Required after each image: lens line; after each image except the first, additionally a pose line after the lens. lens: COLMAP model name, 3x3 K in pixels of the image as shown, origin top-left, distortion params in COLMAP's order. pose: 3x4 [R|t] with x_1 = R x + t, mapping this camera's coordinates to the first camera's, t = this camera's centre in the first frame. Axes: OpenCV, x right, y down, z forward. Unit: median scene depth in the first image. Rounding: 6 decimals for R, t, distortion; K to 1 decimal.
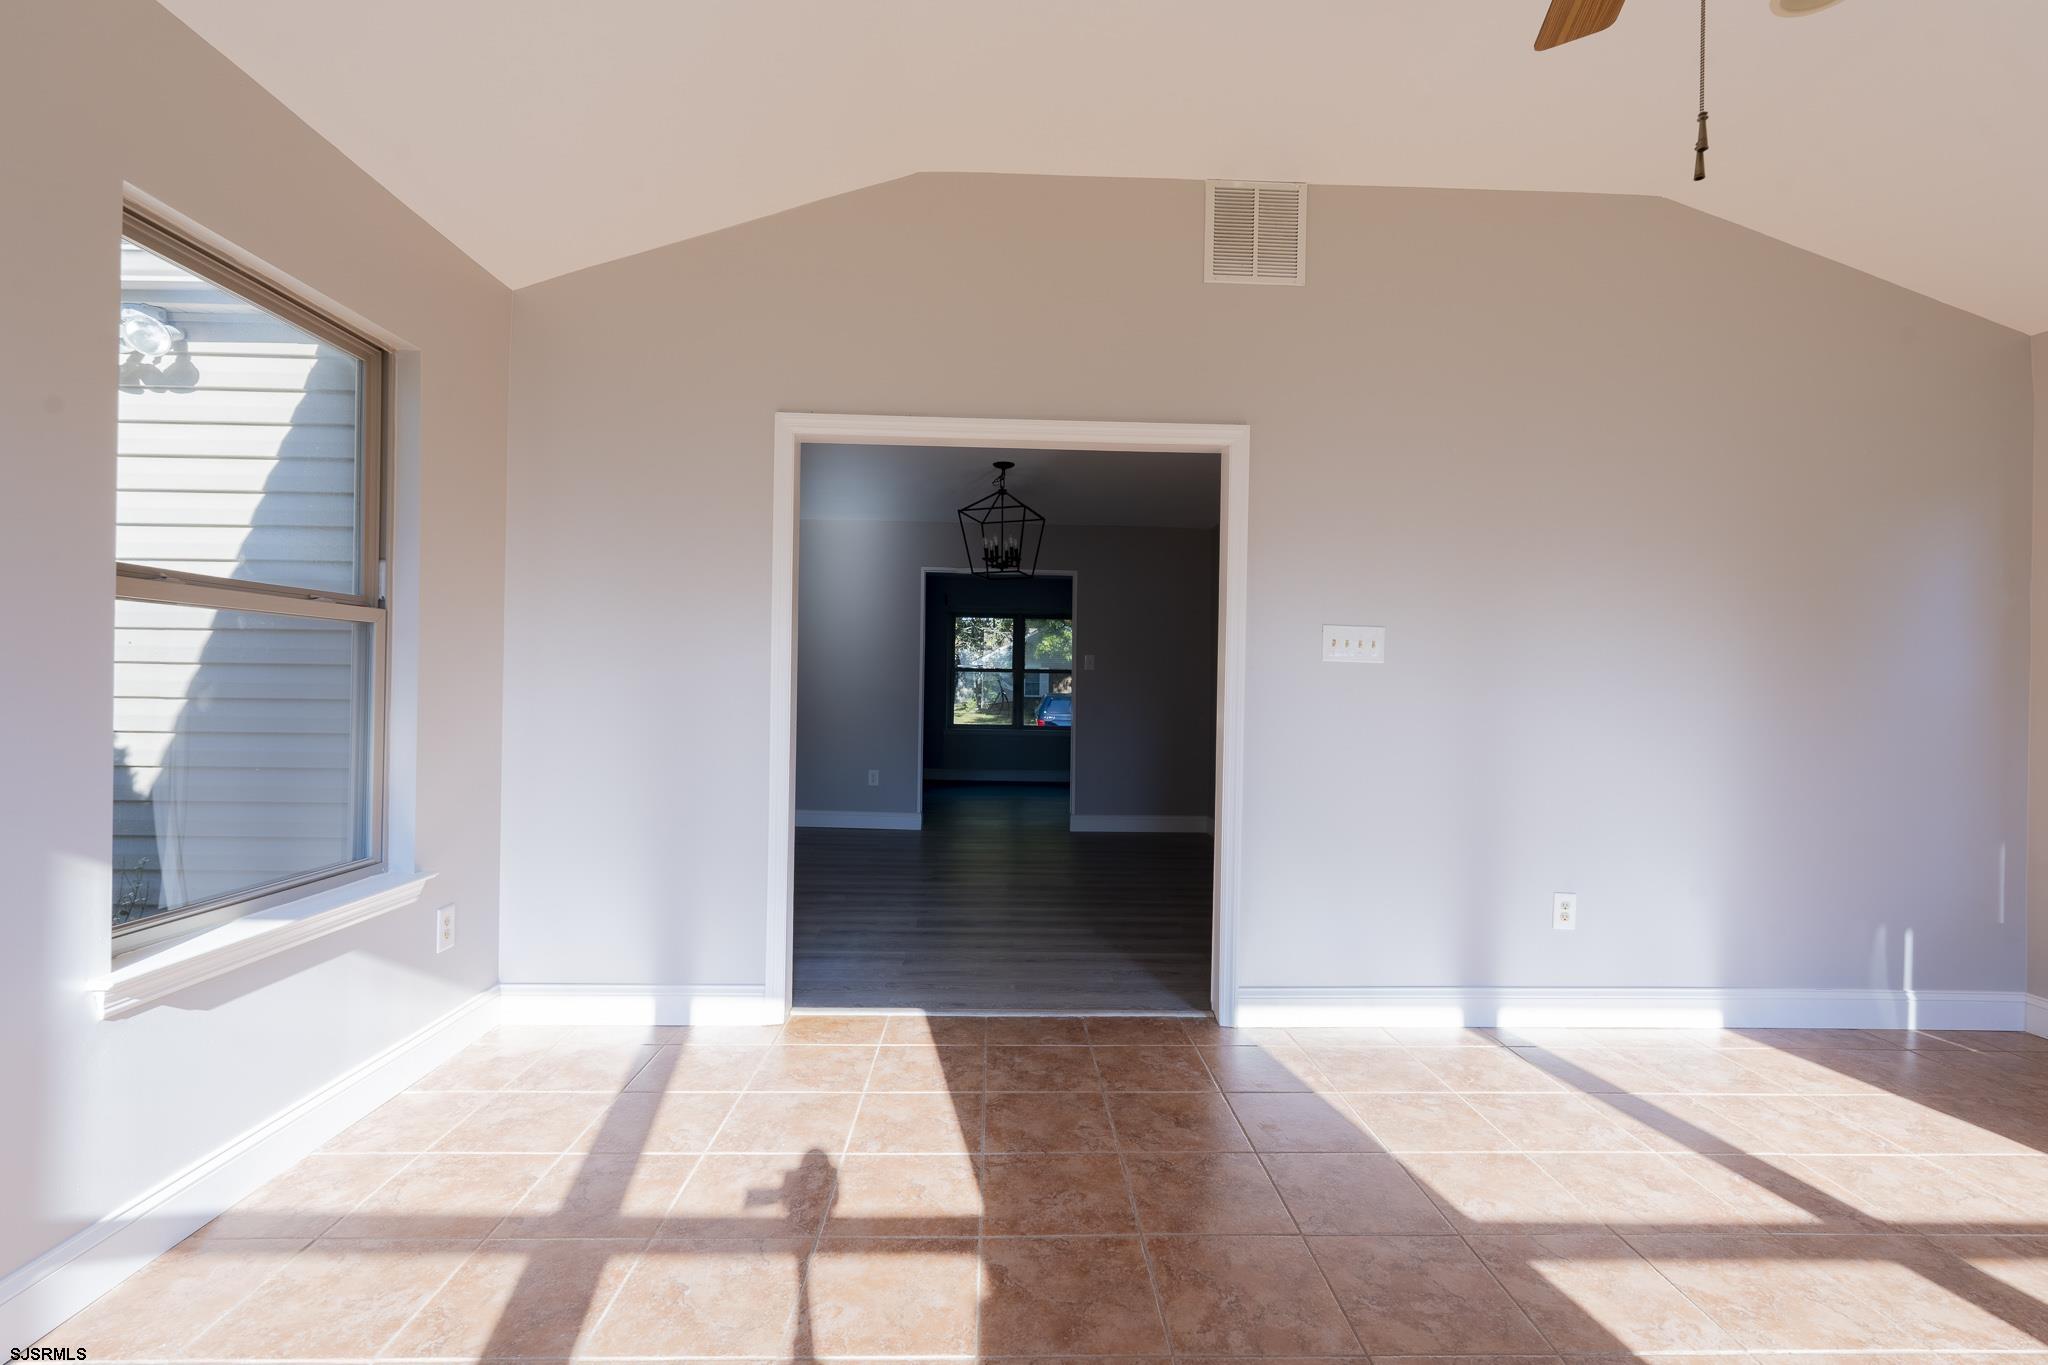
lens RADIAL K [[907.6, 0, 1019.7], [0, 907.6, 680.9], [0, 0, 1]] dist [-0.005546, 0.001951]
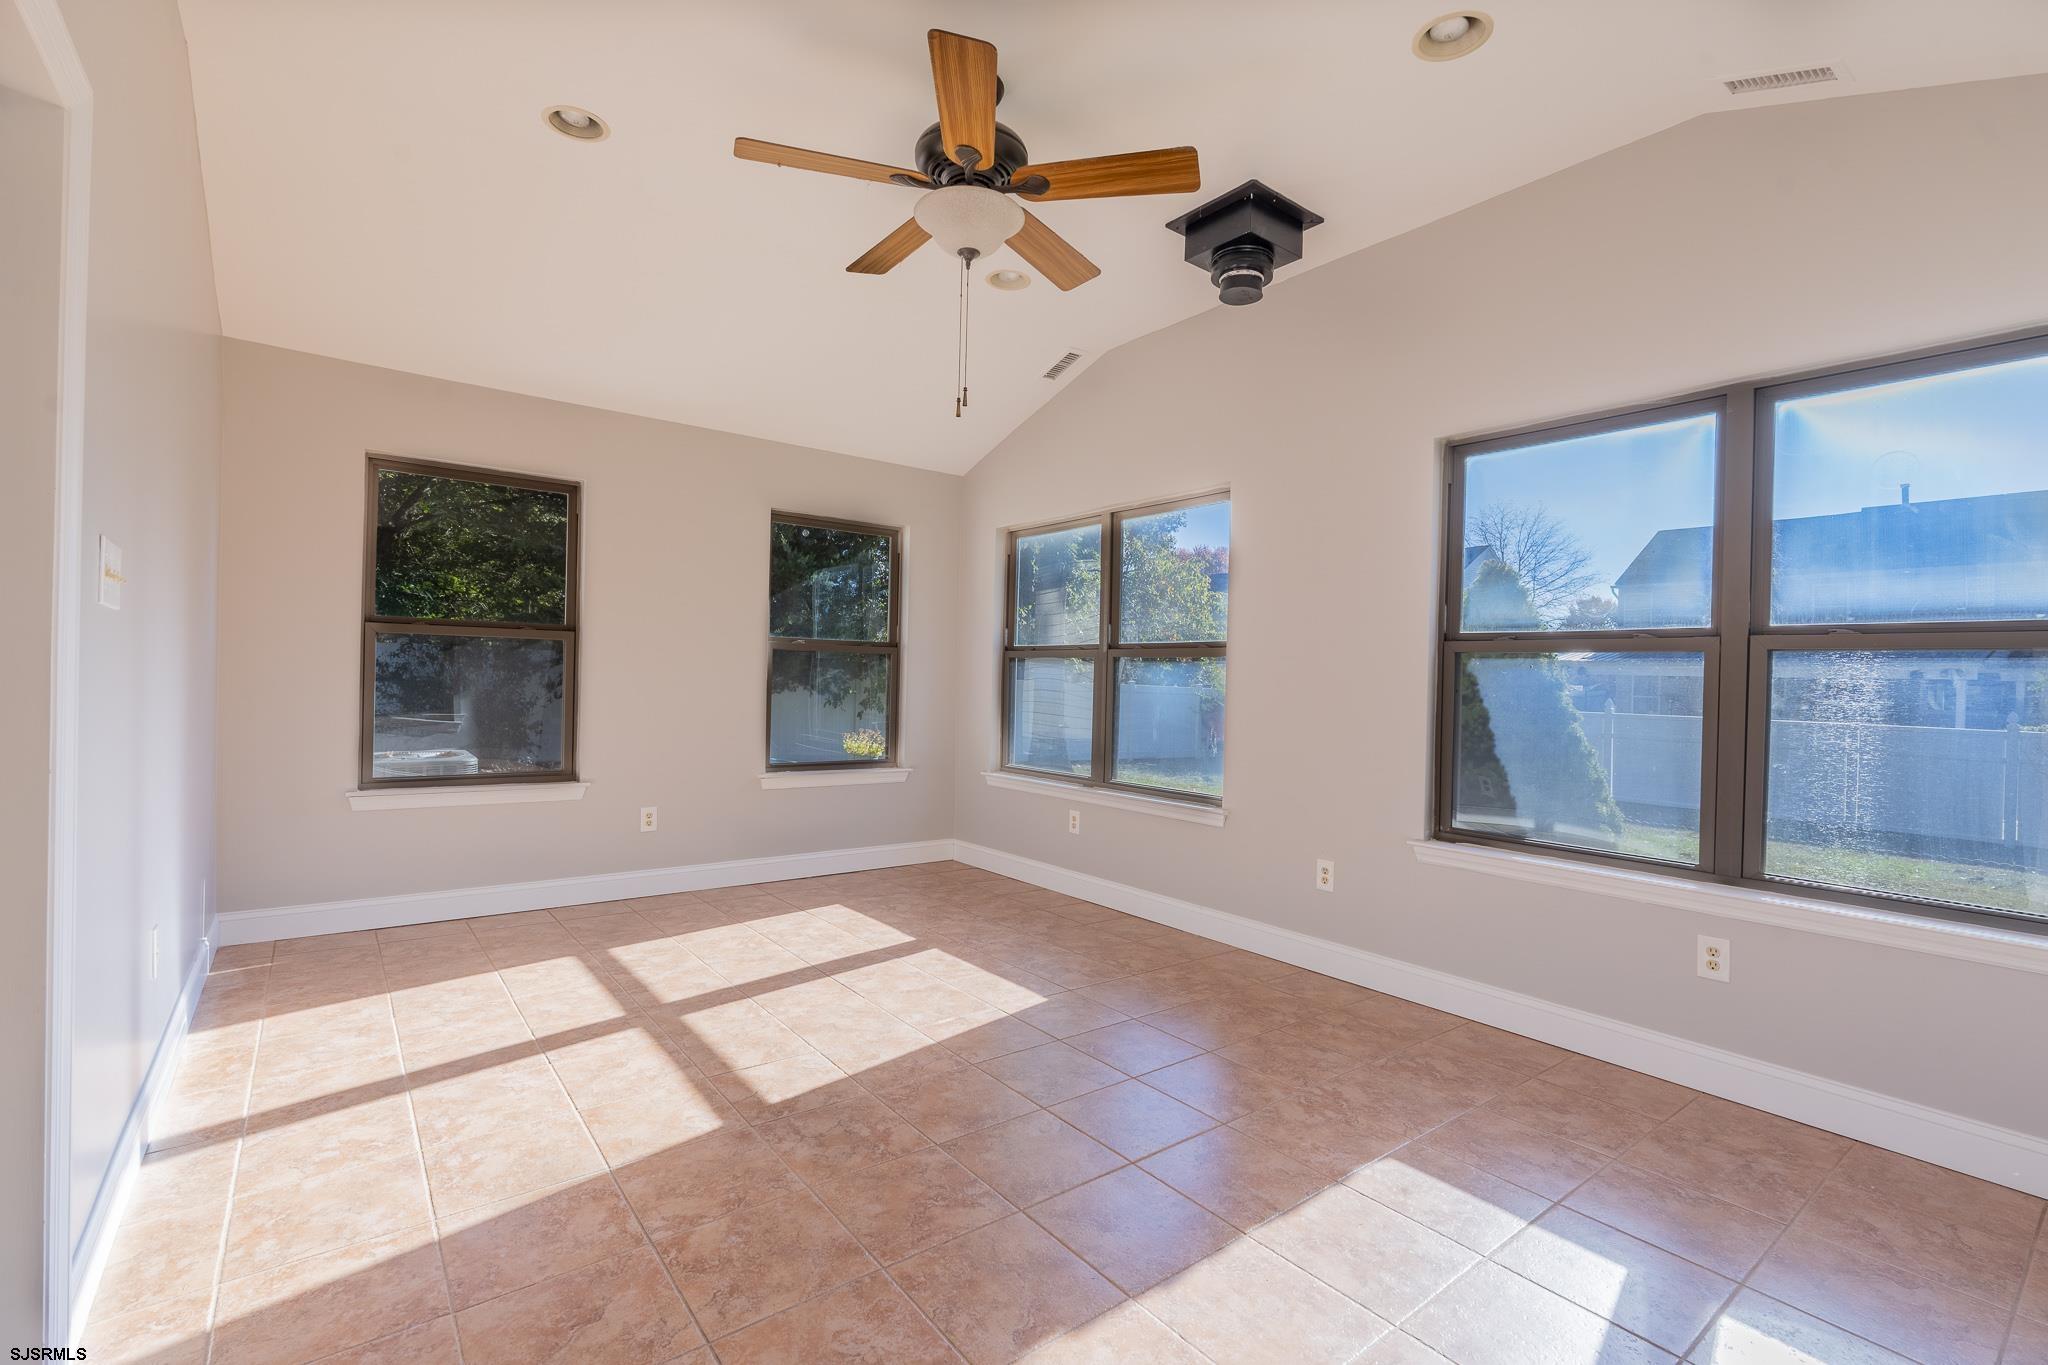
lens RADIAL K [[907.6, 0, 1020.6], [0, 907.6, 677.6], [0, 0, 1]] dist [-0.005546, 0.001951]
pose [[-0.585778, -0.030818, 0.809885, -0.481038], [-0.034414, 0.999321, 0.013135, -0.005073], [-0.809740, -0.020177, -0.586441, 1.021773]]
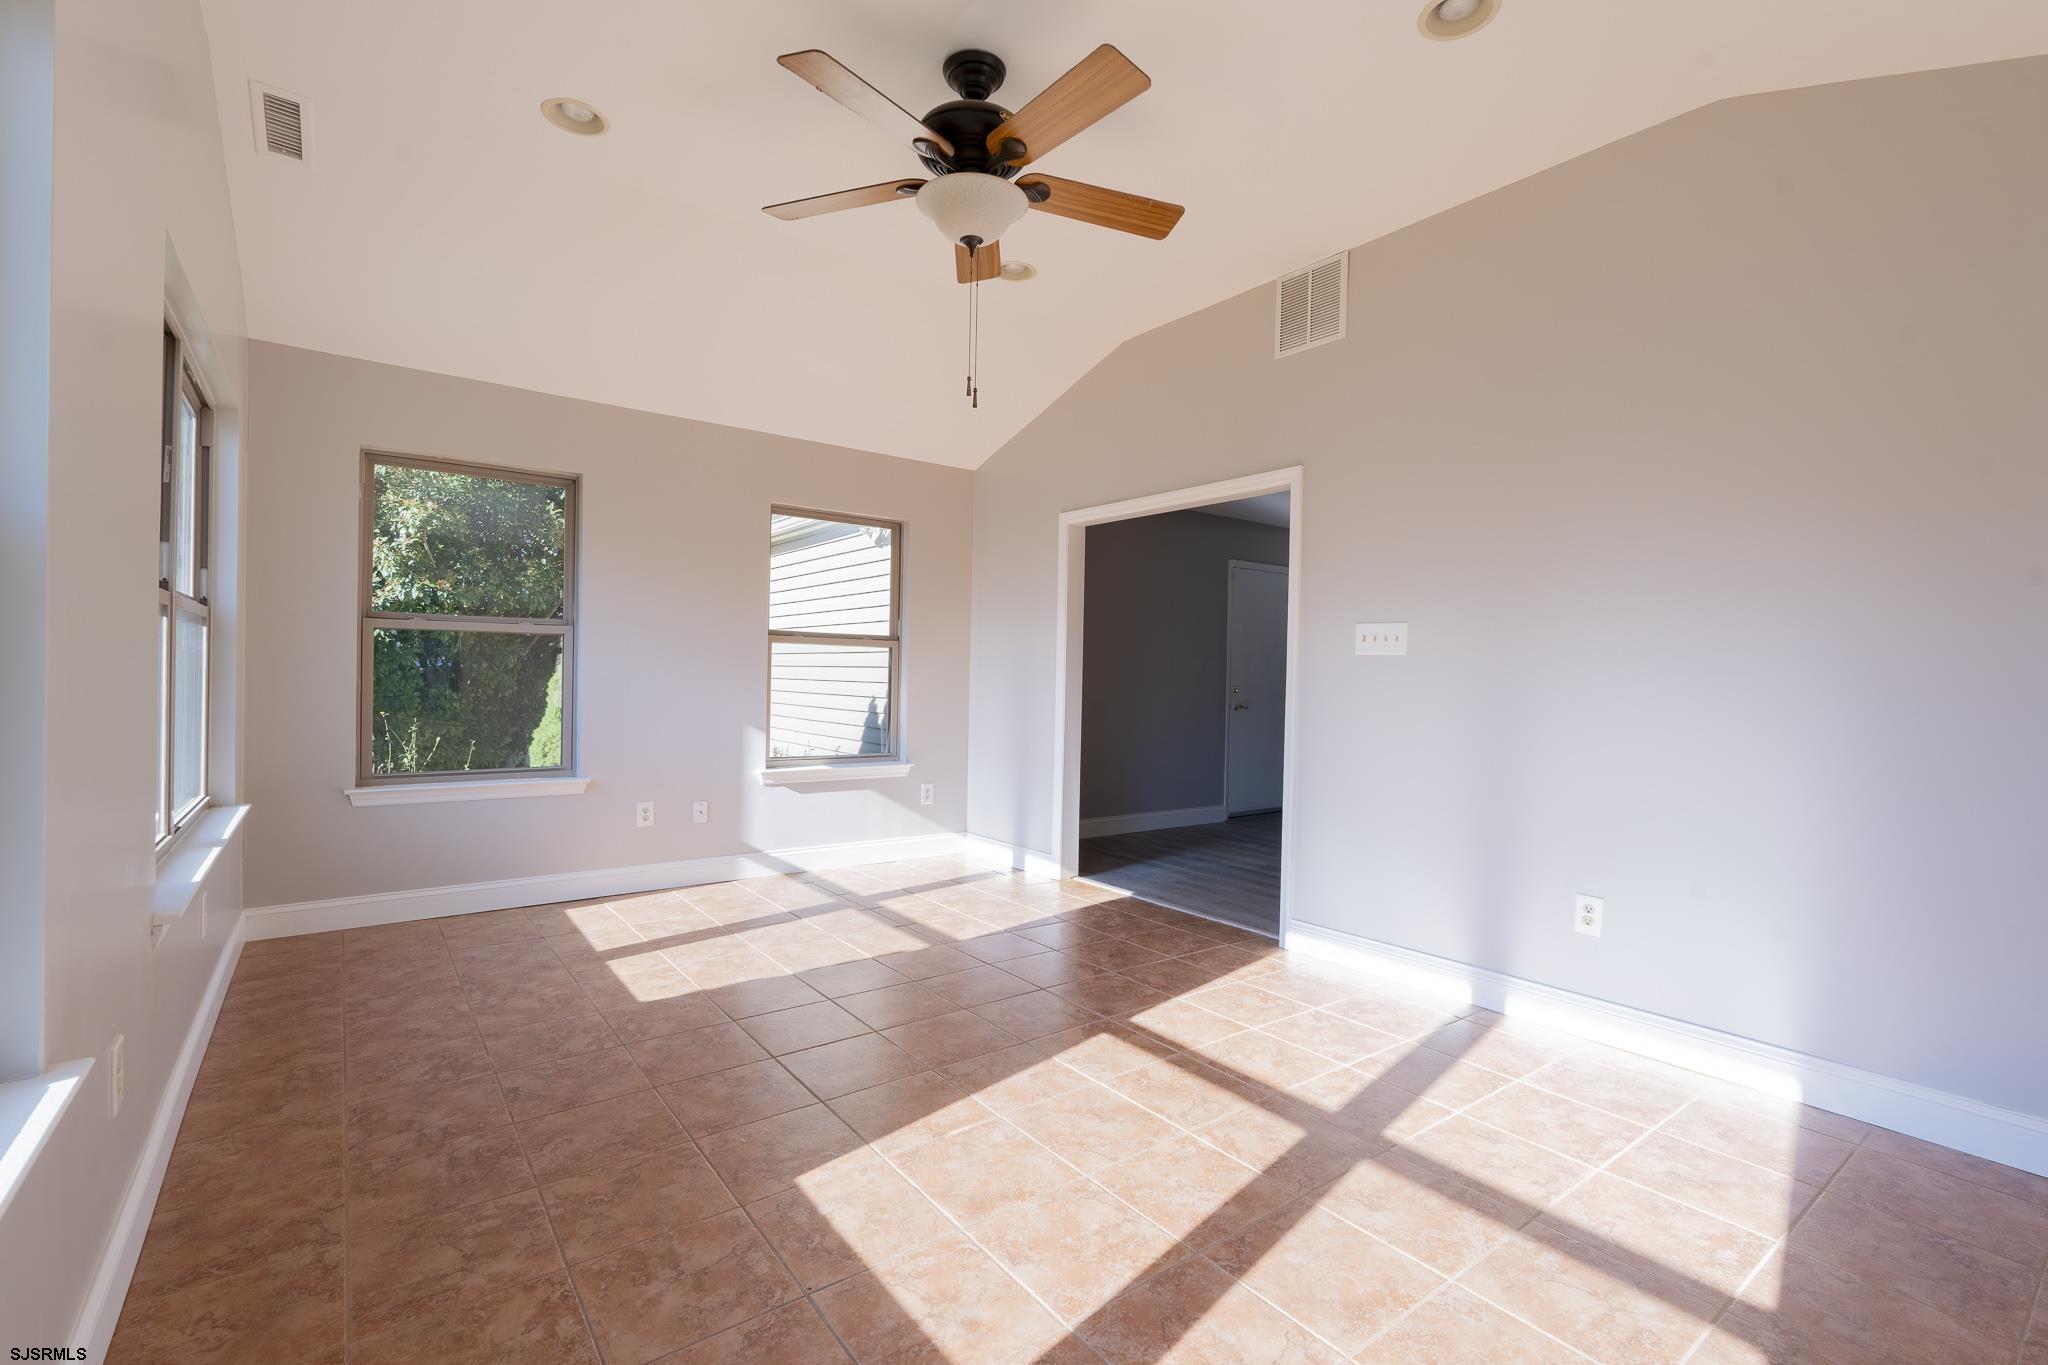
lens RADIAL K [[907.6, 0, 1035.2], [0, 907.6, 685.1], [0, 0, 1]] dist [-0.005546, 0.001951]
pose [[0.588189, 0.004515, -0.808711, 1.205516], [-0.010135, 0.999947, -0.001789, 0.027672], [0.808660, 0.009248, 0.588204, -0.021132]]
